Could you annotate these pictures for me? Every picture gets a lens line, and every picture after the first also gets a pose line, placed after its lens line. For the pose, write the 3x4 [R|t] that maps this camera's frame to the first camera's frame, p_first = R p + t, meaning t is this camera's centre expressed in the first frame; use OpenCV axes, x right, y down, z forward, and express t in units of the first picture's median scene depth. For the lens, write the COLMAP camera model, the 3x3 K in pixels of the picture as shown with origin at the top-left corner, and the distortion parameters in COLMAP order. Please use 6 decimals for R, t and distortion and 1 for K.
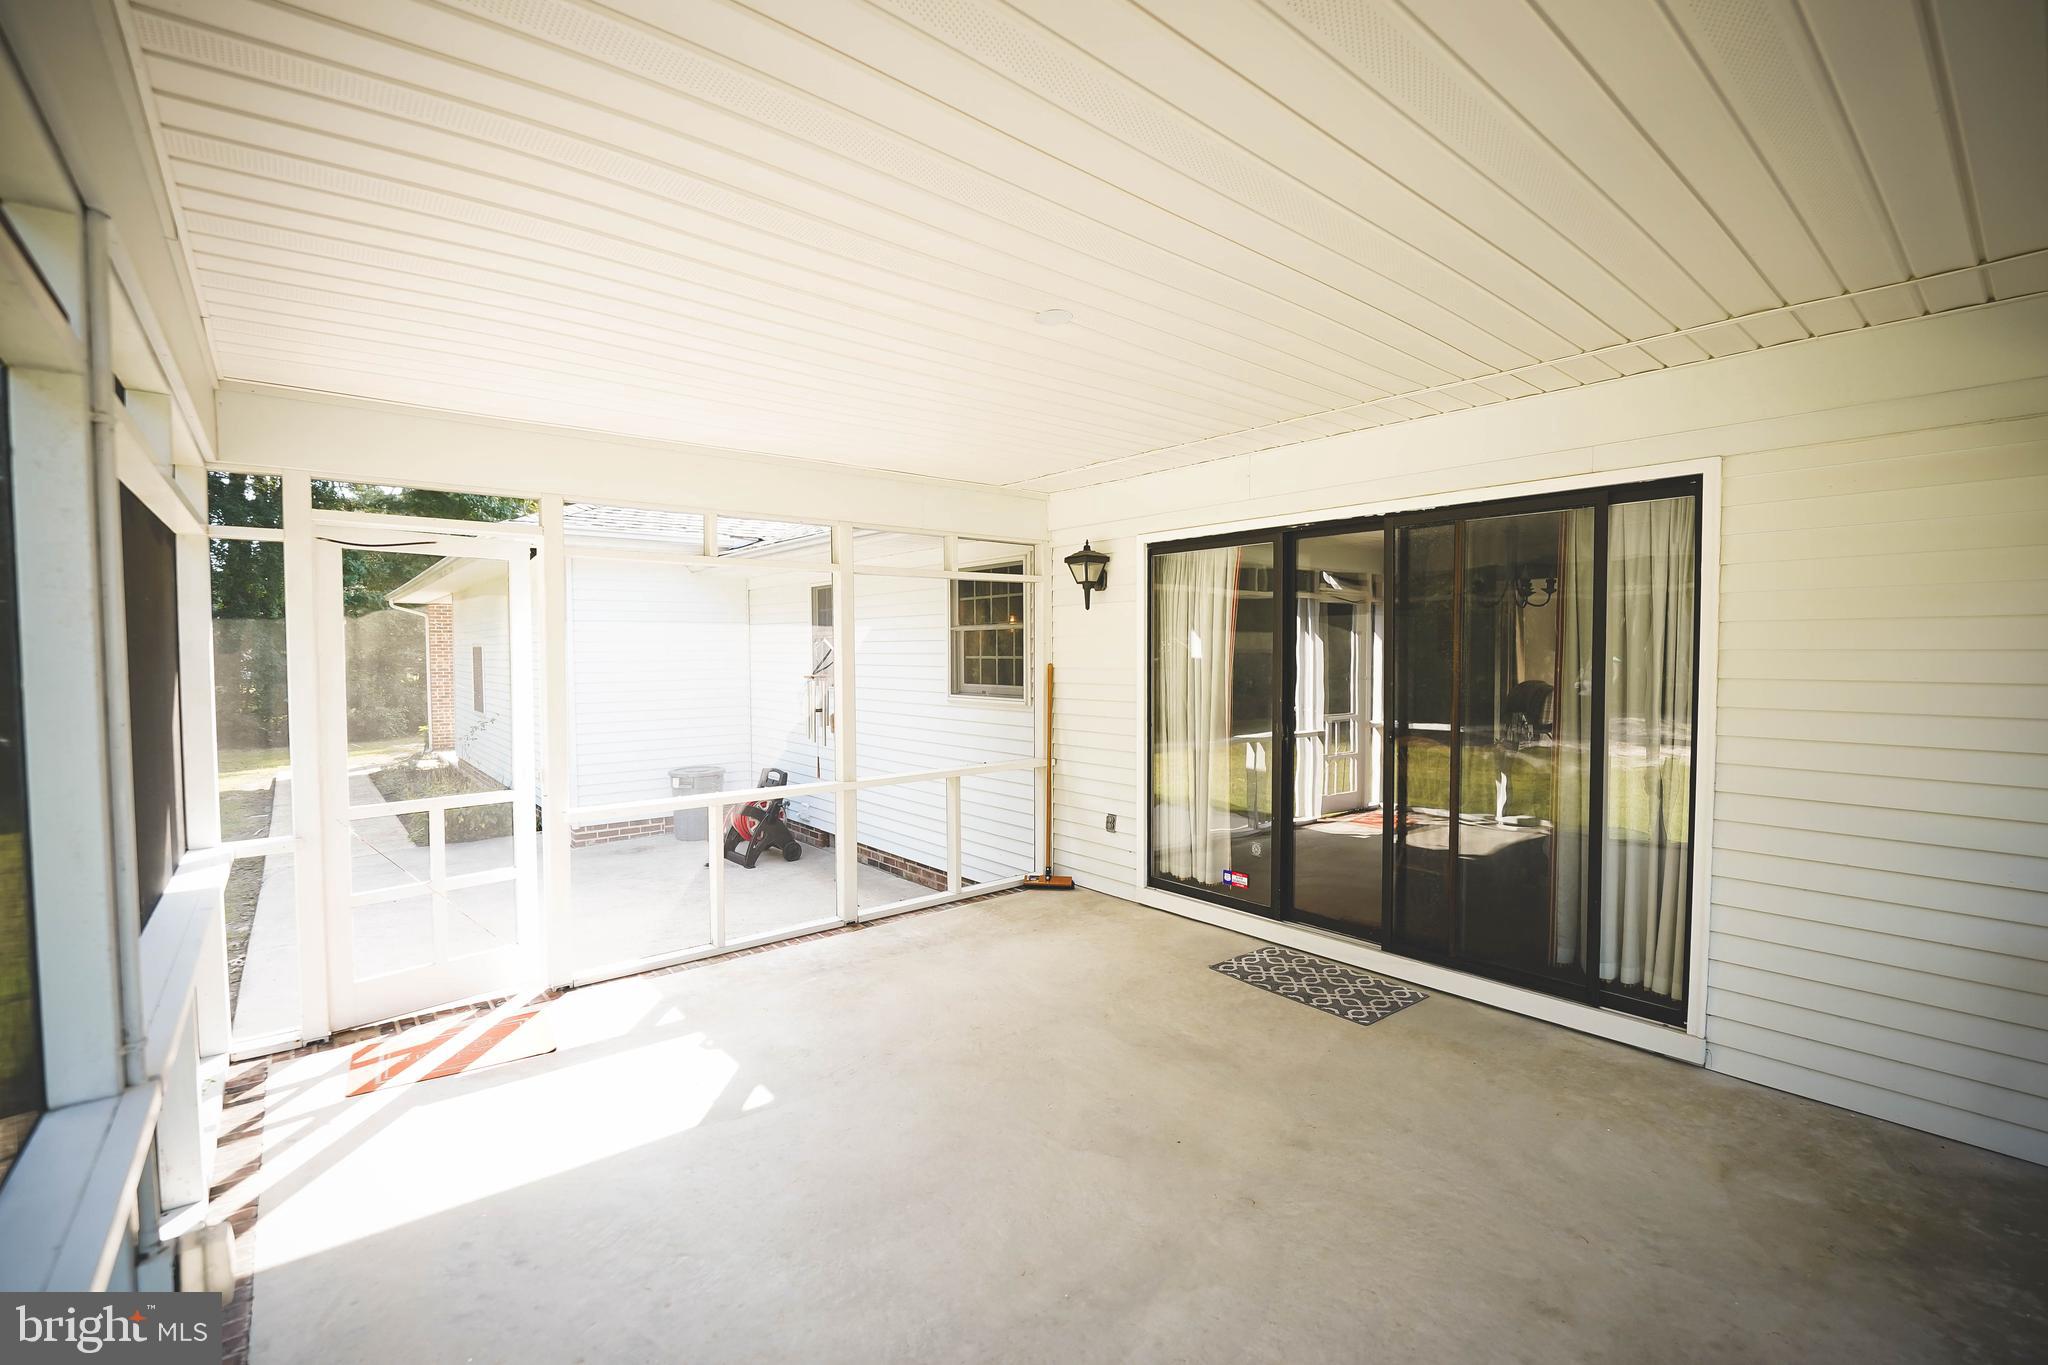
lens RADIAL K [[911.3, 0, 1024.0], [0, 911.3, 682.5], [0, 0, 1]] dist [-0.001777, -0.000023]
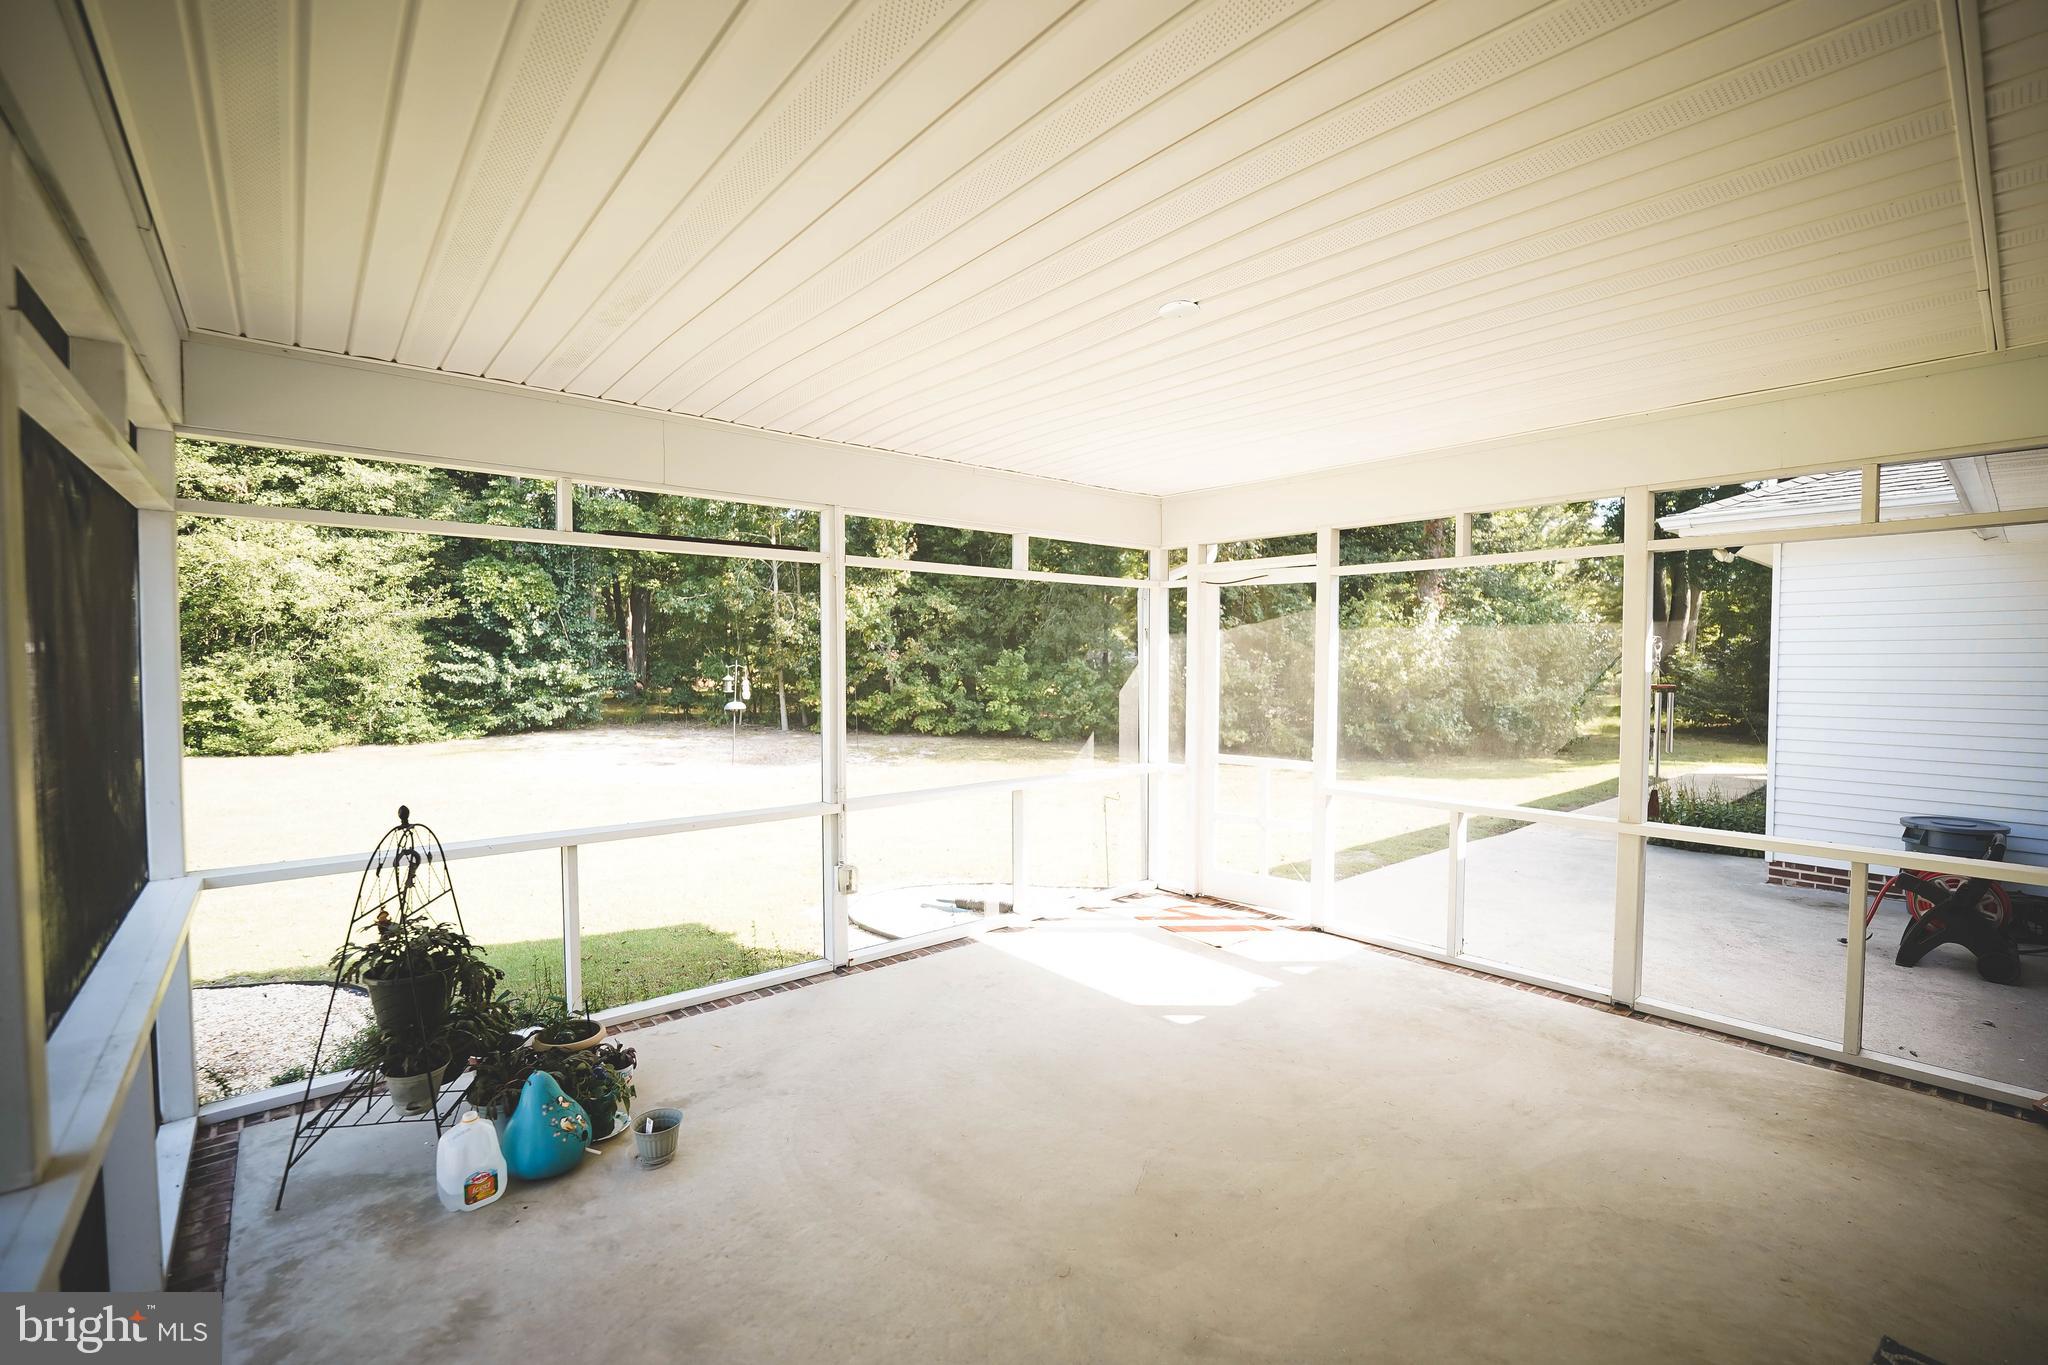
lens RADIAL K [[911.3, 0, 1024.0], [0, 911.3, 682.5], [0, 0, 1]] dist [-0.001777, -0.000023]
pose [[0.008374, 0.037579, -0.999259, 0.668752], [-0.037210, 0.998613, 0.037242, -0.023556], [0.999272, 0.036871, 0.009760, 0.555925]]
